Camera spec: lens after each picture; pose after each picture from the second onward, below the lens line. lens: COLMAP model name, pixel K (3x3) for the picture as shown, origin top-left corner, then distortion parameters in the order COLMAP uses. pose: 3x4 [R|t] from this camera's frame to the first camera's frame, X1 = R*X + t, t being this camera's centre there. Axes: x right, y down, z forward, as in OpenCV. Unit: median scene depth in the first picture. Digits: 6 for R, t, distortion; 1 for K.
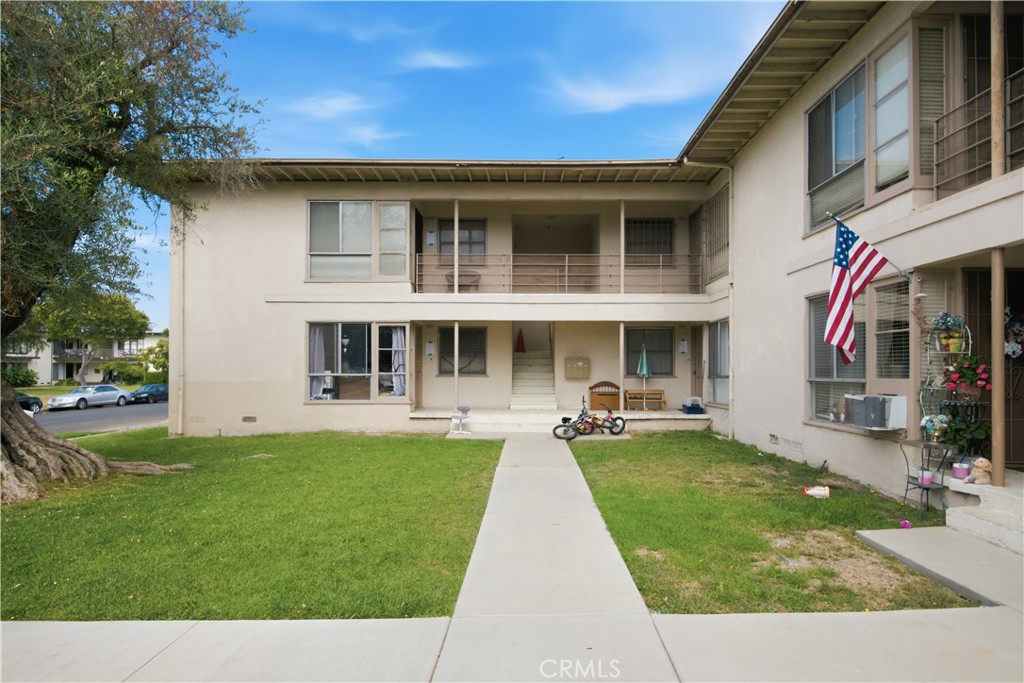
lens RADIAL K [[575.9, 0, 516.5], [0, 575.9, 361.8], [0, 0, 1]] dist [-0.001545, 0.000272]
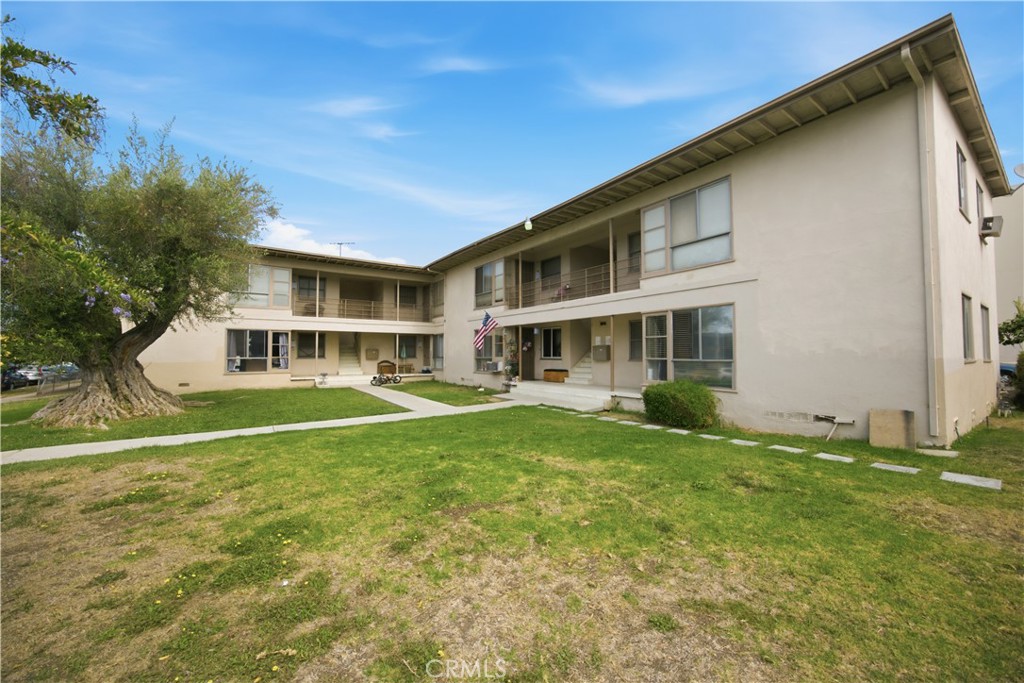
lens RADIAL K [[399.2, 0, 503.2], [0, 399.2, 339.6], [0, 0, 1]] dist [-0.000006, 0.000031]
pose [[0.828492, 0.016524, 0.559757, -0.348421], [-0.003012, 0.999682, -0.025052, -0.008073], [-0.559992, 0.019069, 0.828278, -0.522157]]
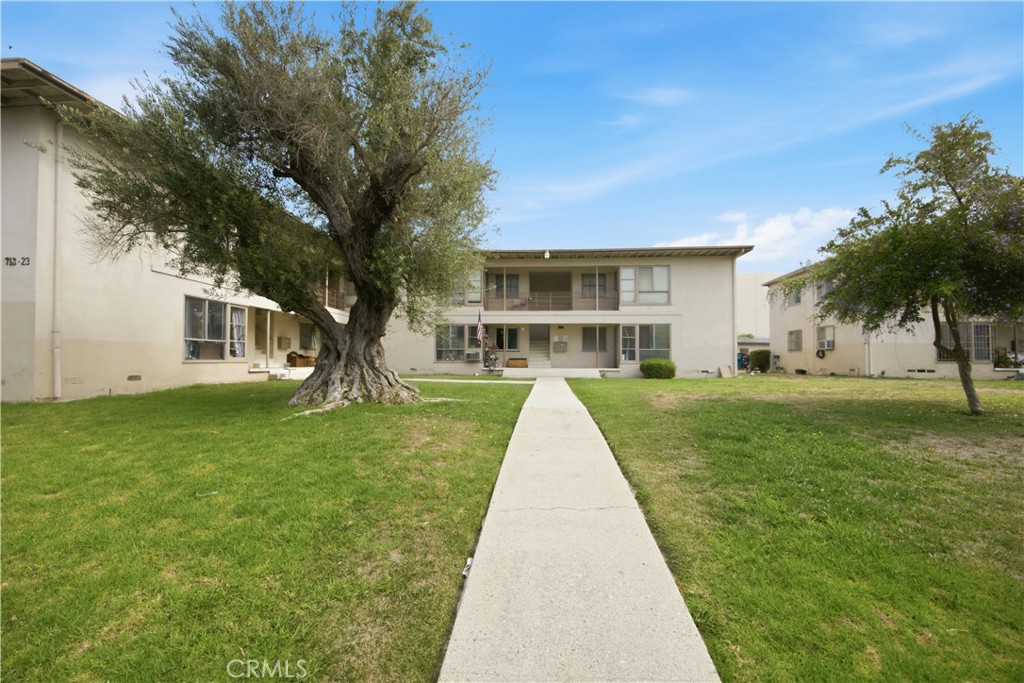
lens RADIAL K [[407.1, 0, 512.5], [0, 407.1, 359.7], [0, 0, 1]] dist [-0.000124, 0.000039]
pose [[0.069952, 0.000793, 0.997550, -1.174005], [-0.017518, 0.999846, 0.000434, 0.053820], [-0.997397, -0.017505, 0.069955, 0.259370]]
